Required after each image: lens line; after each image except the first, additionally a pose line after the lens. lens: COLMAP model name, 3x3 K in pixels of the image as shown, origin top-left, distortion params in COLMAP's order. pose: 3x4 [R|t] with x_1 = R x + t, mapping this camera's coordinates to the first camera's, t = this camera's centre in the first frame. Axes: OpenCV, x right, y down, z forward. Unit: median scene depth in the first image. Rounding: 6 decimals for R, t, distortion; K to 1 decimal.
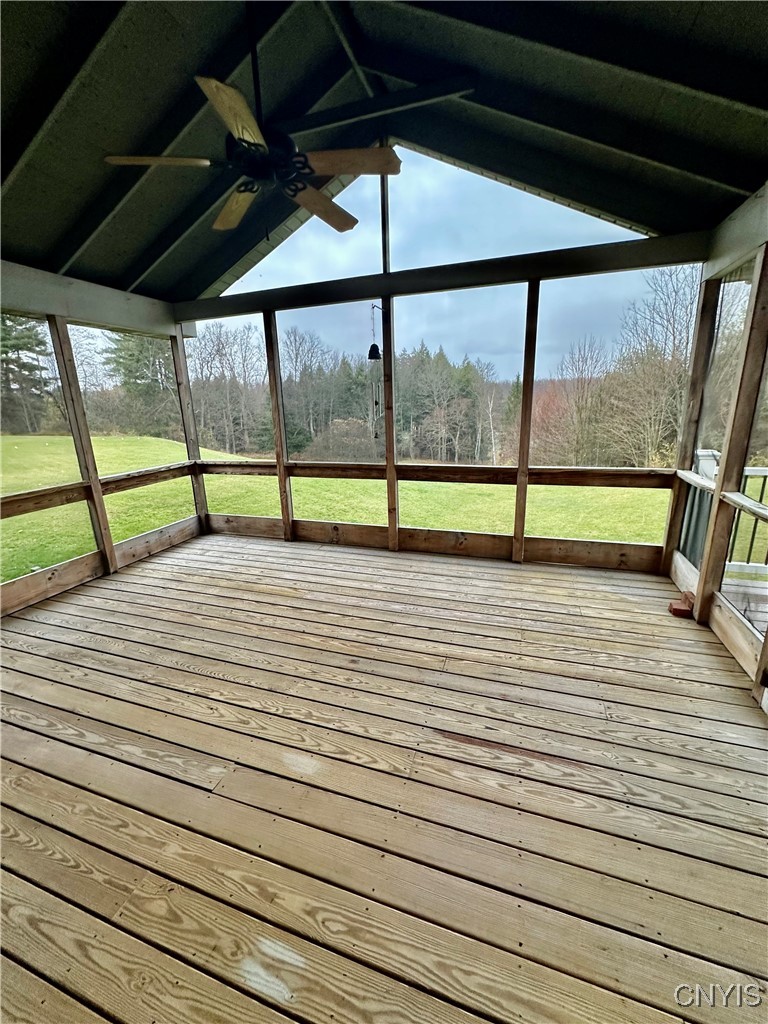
lens RADIAL K [[413.4, 0, 383.8], [0, 413.4, 514.8], [0, 0, 1]] dist [-0.006111, 0.001373]
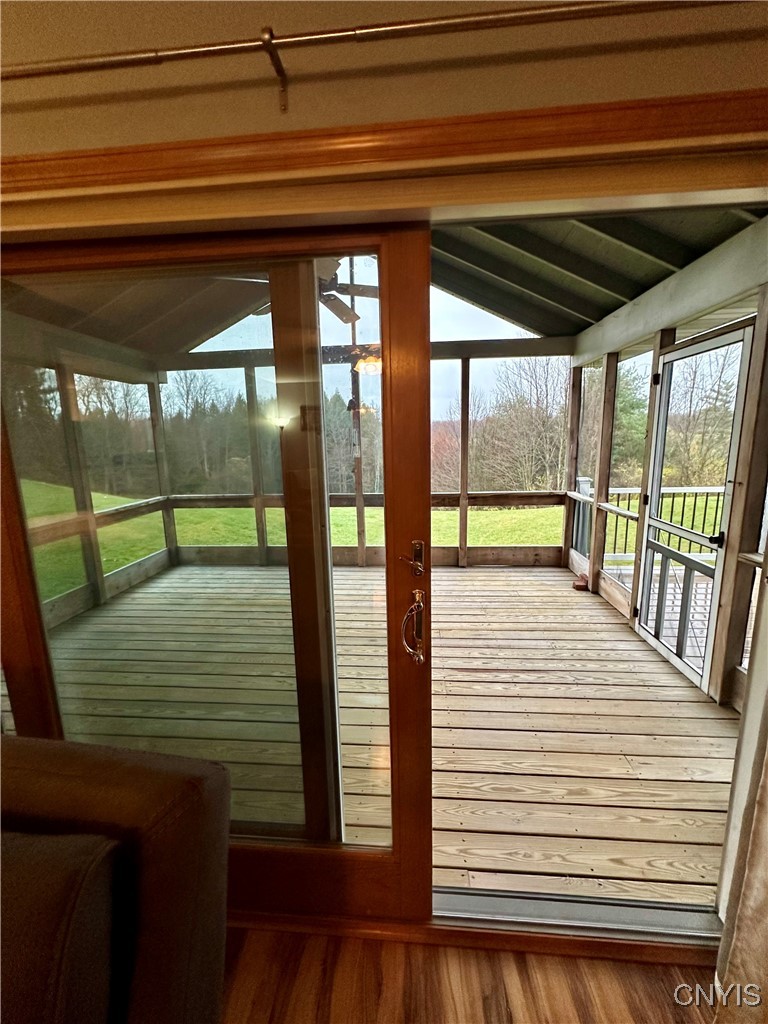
lens RADIAL K [[413.4, 0, 385.5], [0, 413.4, 515.5], [0, 0, 1]] dist [-0.006111, 0.001373]
pose [[0.968901, -0.037065, 0.244658, -0.234912], [0.058178, 0.995125, -0.079638, 0.047681], [-0.240514, 0.091395, 0.966333, -0.212436]]
